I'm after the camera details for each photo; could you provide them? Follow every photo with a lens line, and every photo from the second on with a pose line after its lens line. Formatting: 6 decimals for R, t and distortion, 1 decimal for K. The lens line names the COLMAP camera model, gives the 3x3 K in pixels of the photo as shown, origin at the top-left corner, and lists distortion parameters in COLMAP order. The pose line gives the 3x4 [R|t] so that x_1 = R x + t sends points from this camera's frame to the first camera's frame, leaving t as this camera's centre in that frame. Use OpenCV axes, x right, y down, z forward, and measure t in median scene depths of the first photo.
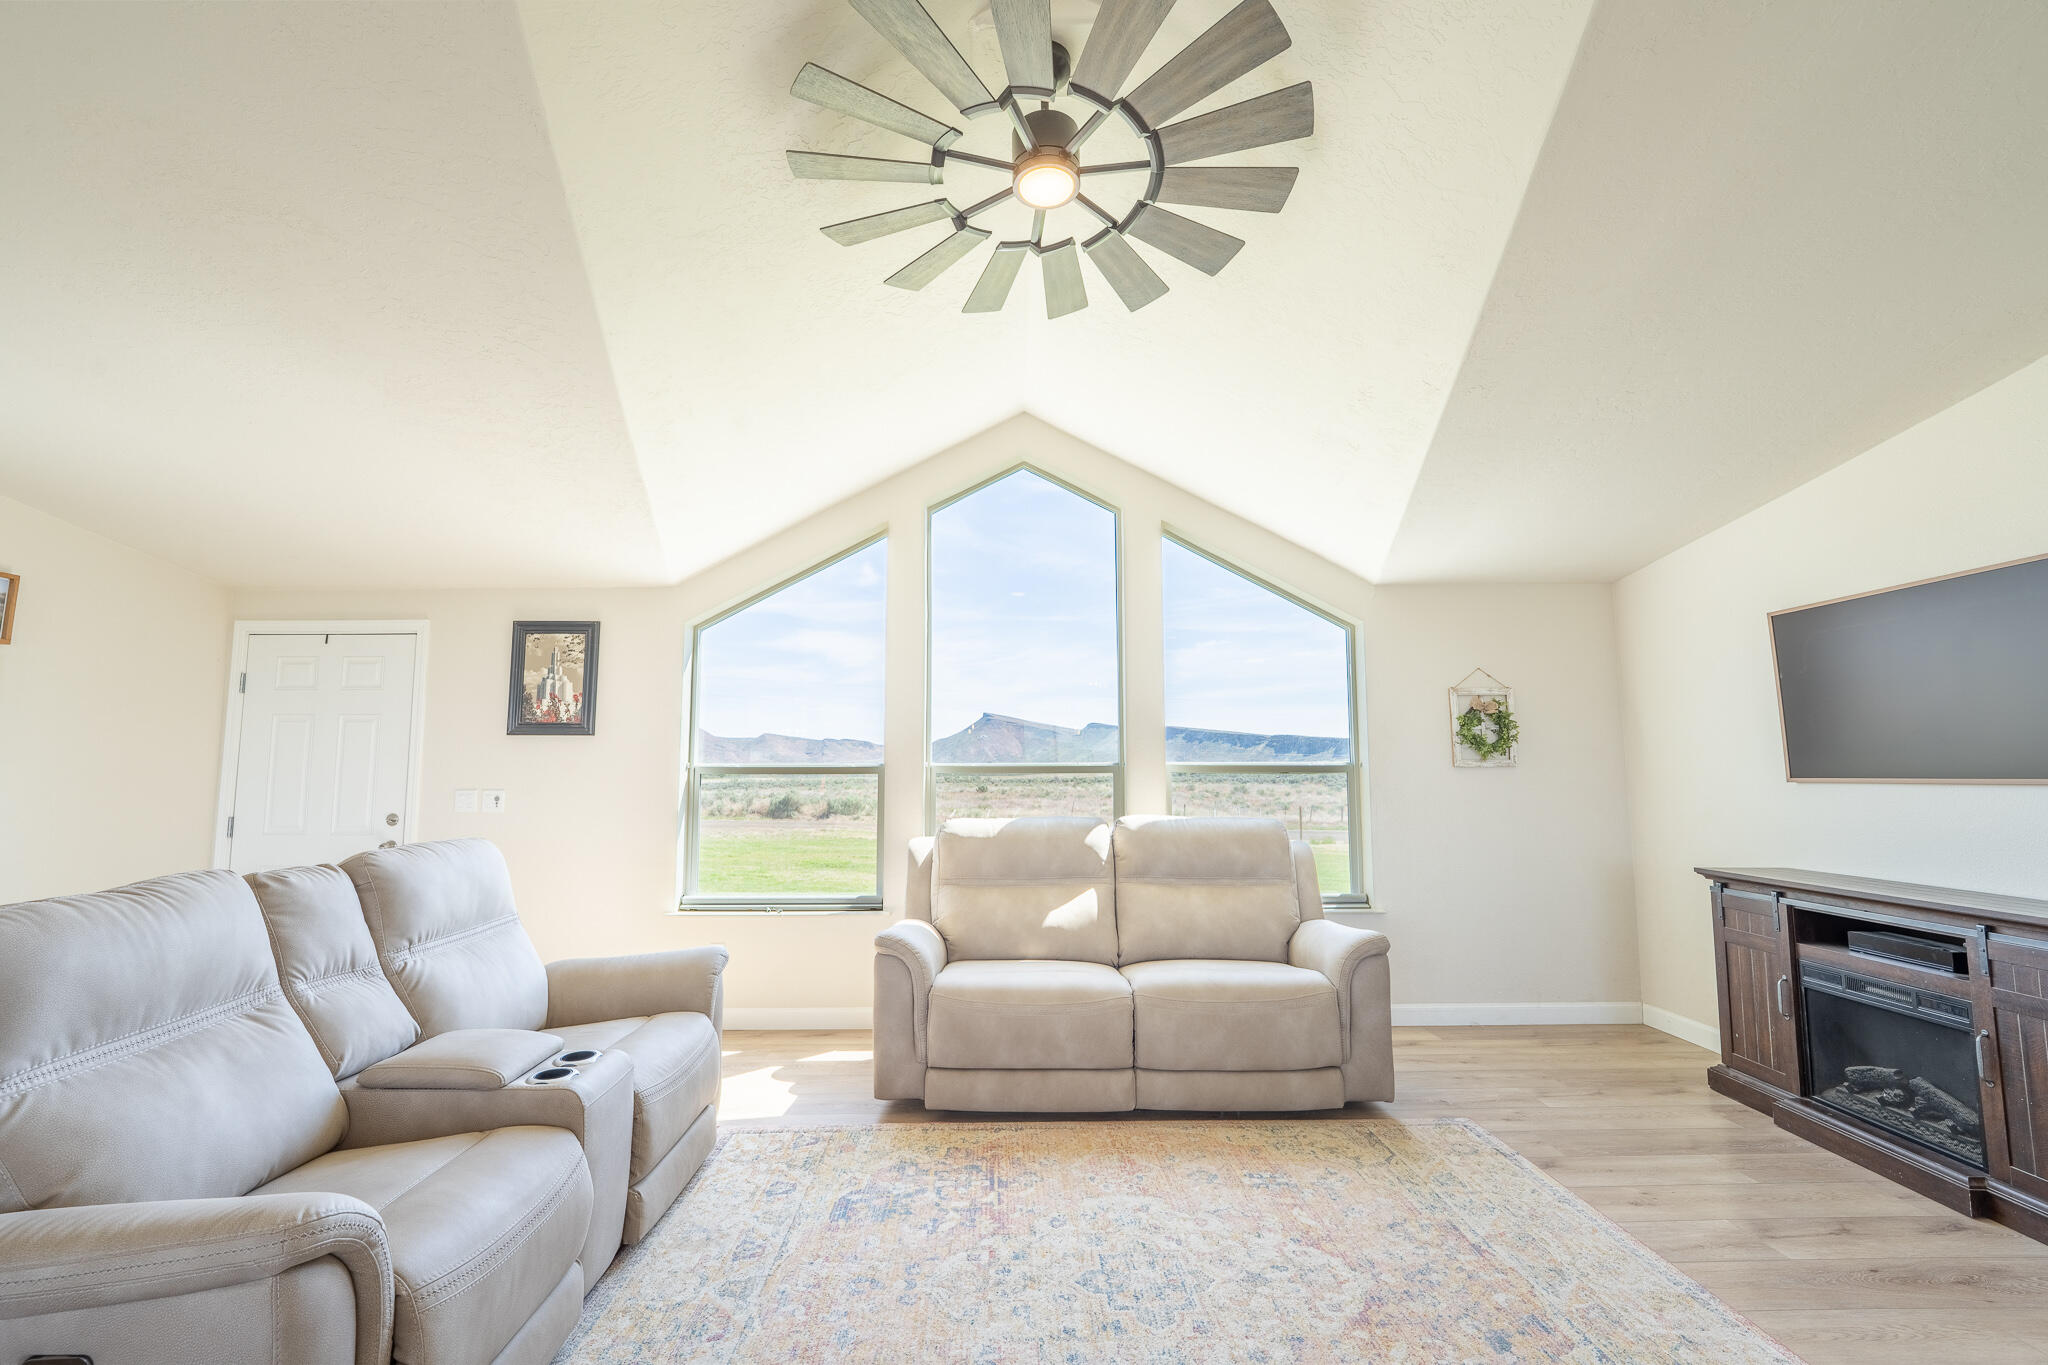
lens RADIAL K [[832.1, 0, 1011.2], [0, 832.1, 685.0], [0, 0, 1]] dist [-0.015568, 0.002145]
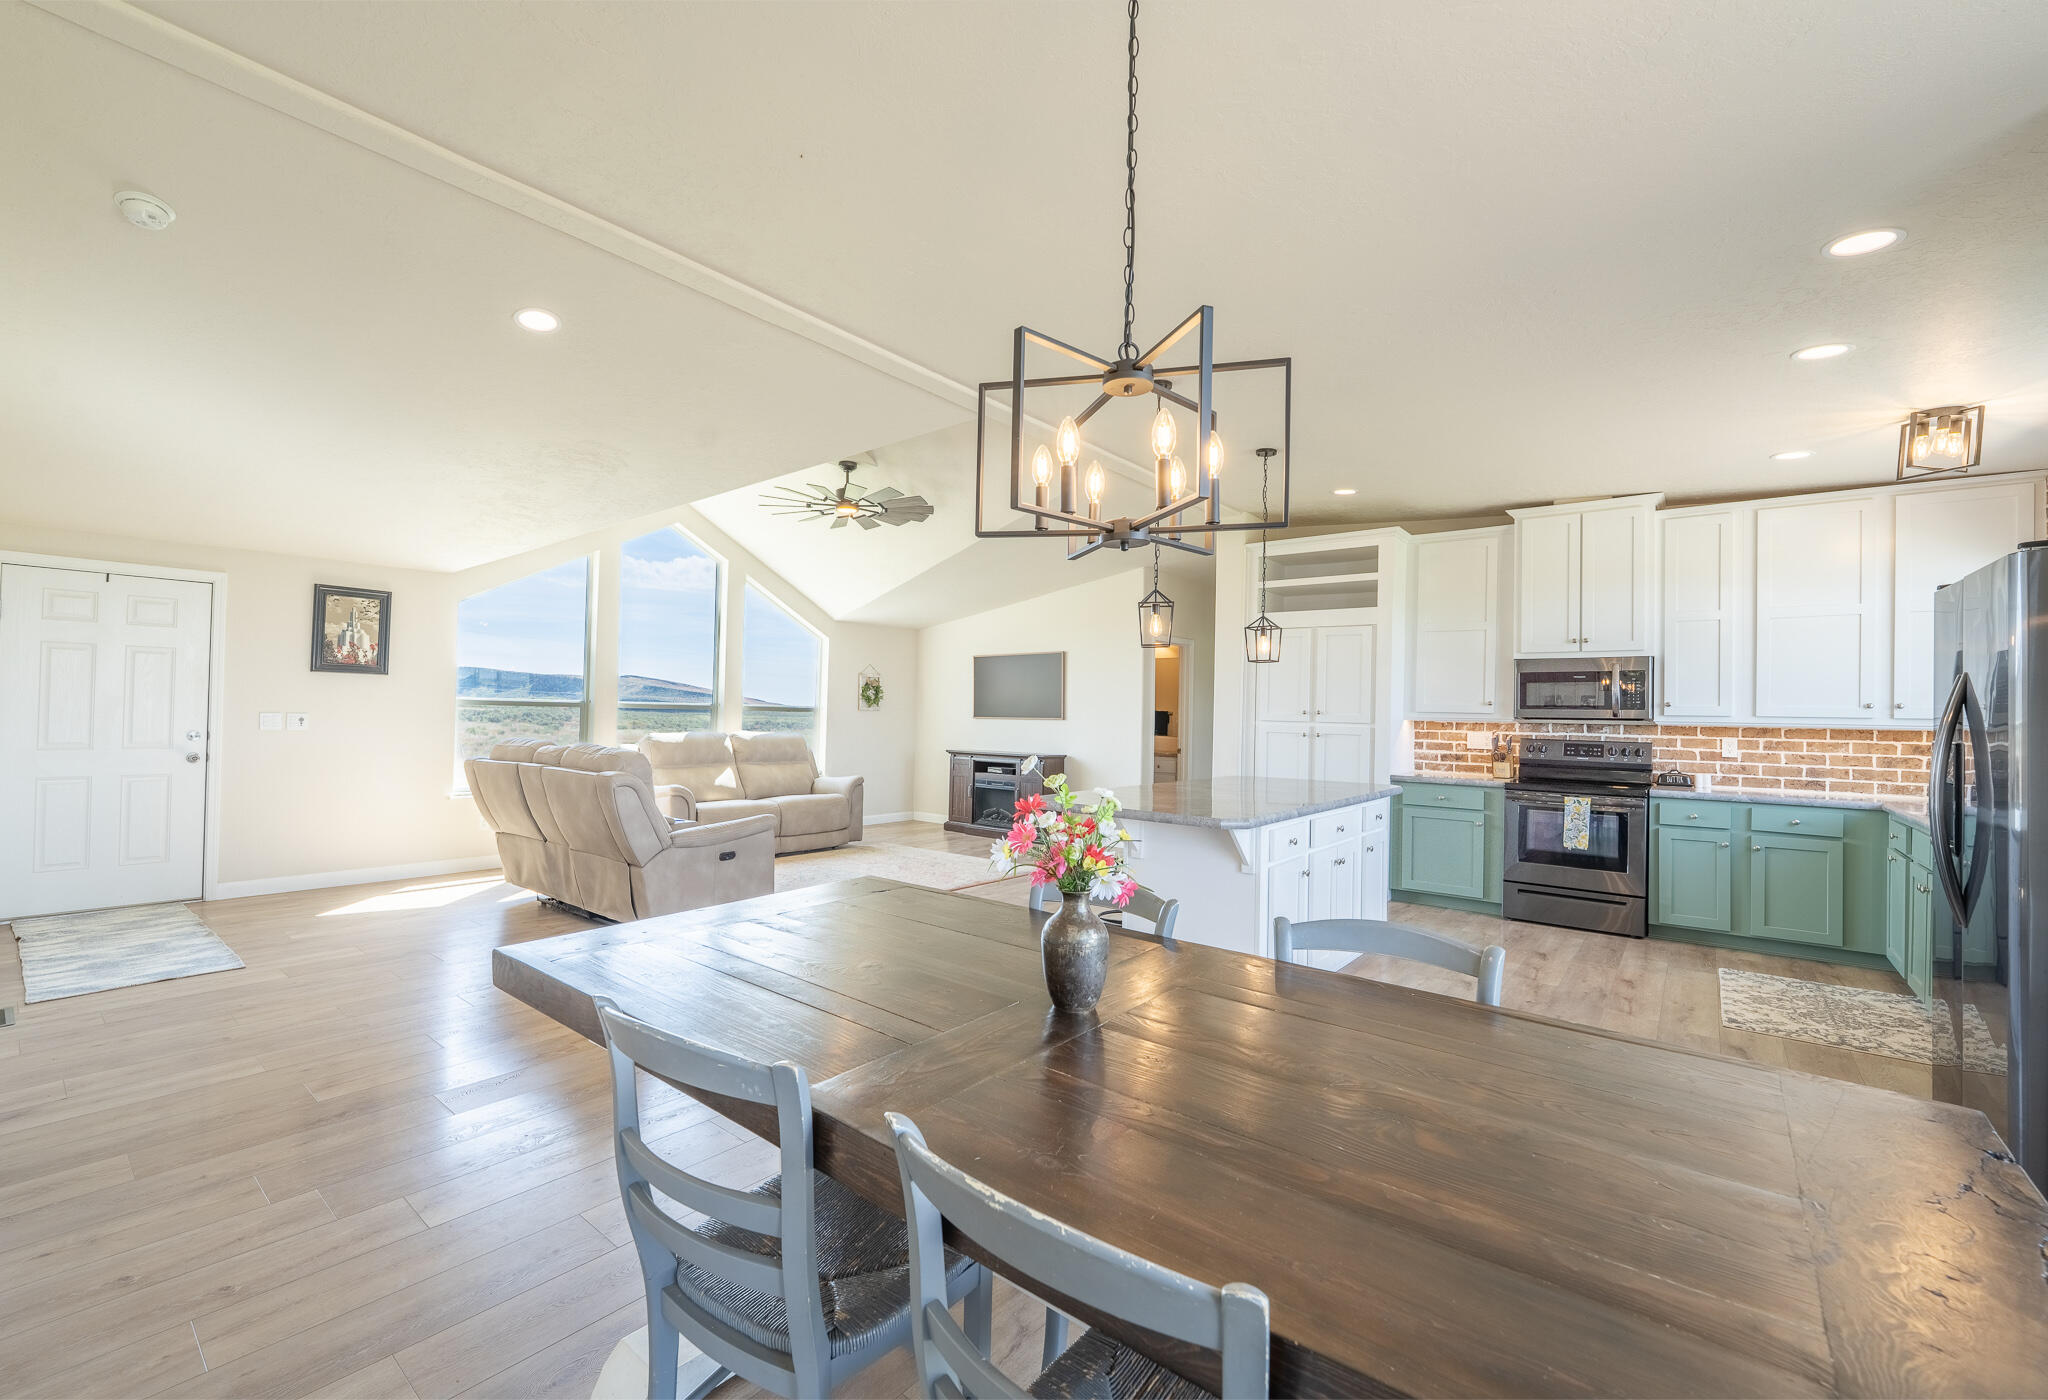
lens RADIAL K [[852.1, 0, 984.2], [0, 852.1, 703.4], [0, 0, 1]] dist [-0.002366, -0.005599]
pose [[0.650125, 0.025449, 0.759401, -1.421592], [-0.097485, 0.993973, 0.050148, -0.092107], [-0.753548, -0.106633, 0.648687, -1.032331]]
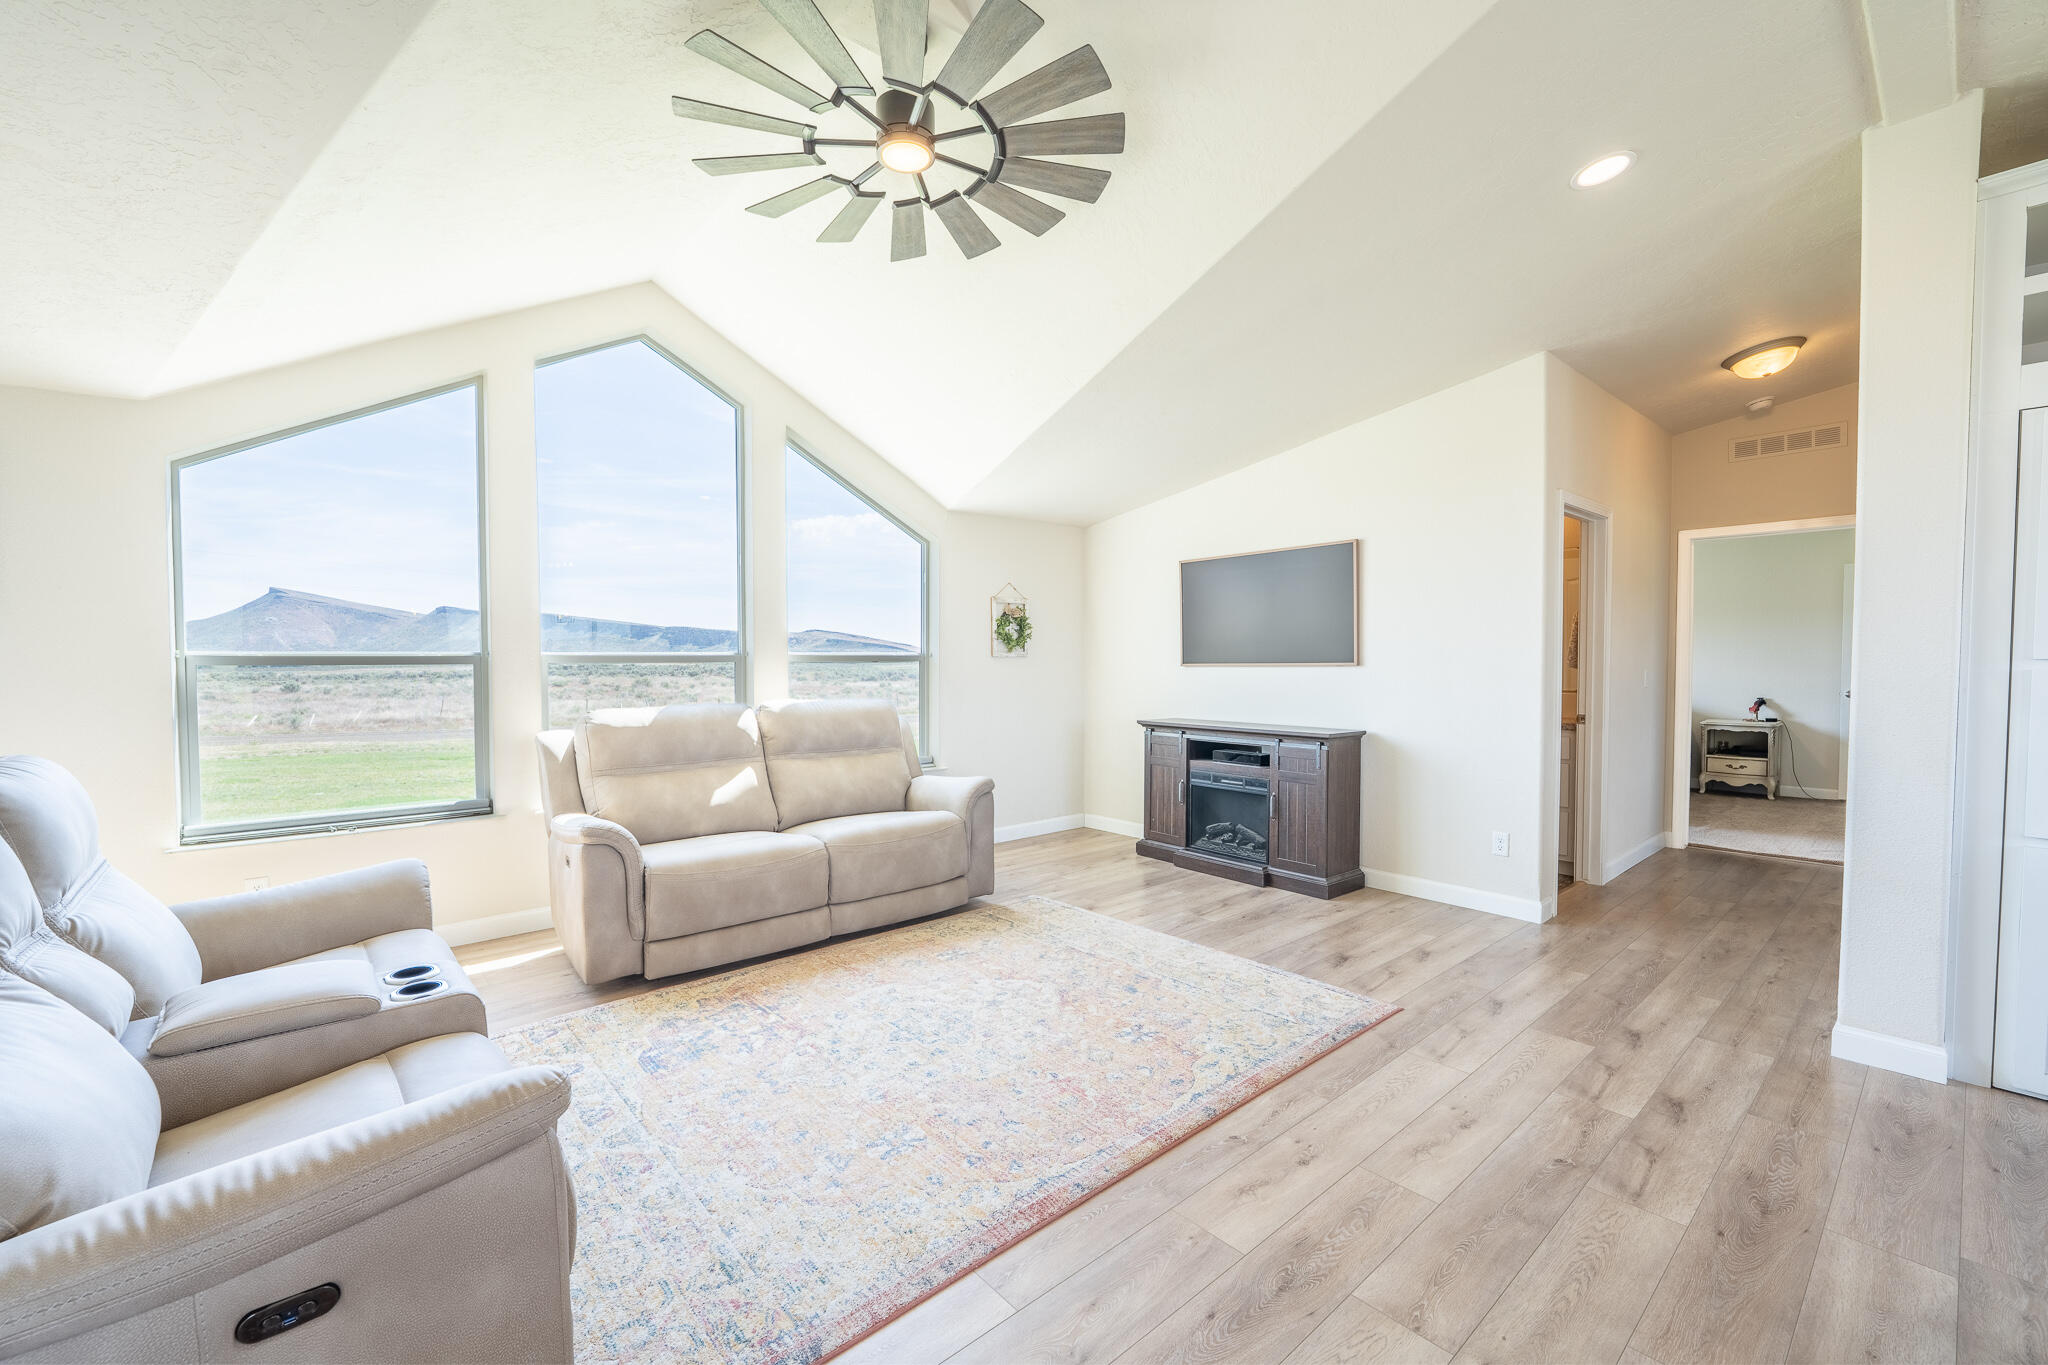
lens RADIAL K [[830.5, 0, 1010.9], [0, 830.5, 685.0], [0, 0, 1]] dist [-0.001265, -0.006634]
pose [[0.765637, -0.020673, 0.642941, -0.454837], [-0.062502, 0.992364, 0.106339, 0.000627], [-0.640229, -0.121602, 0.758498, -0.050277]]
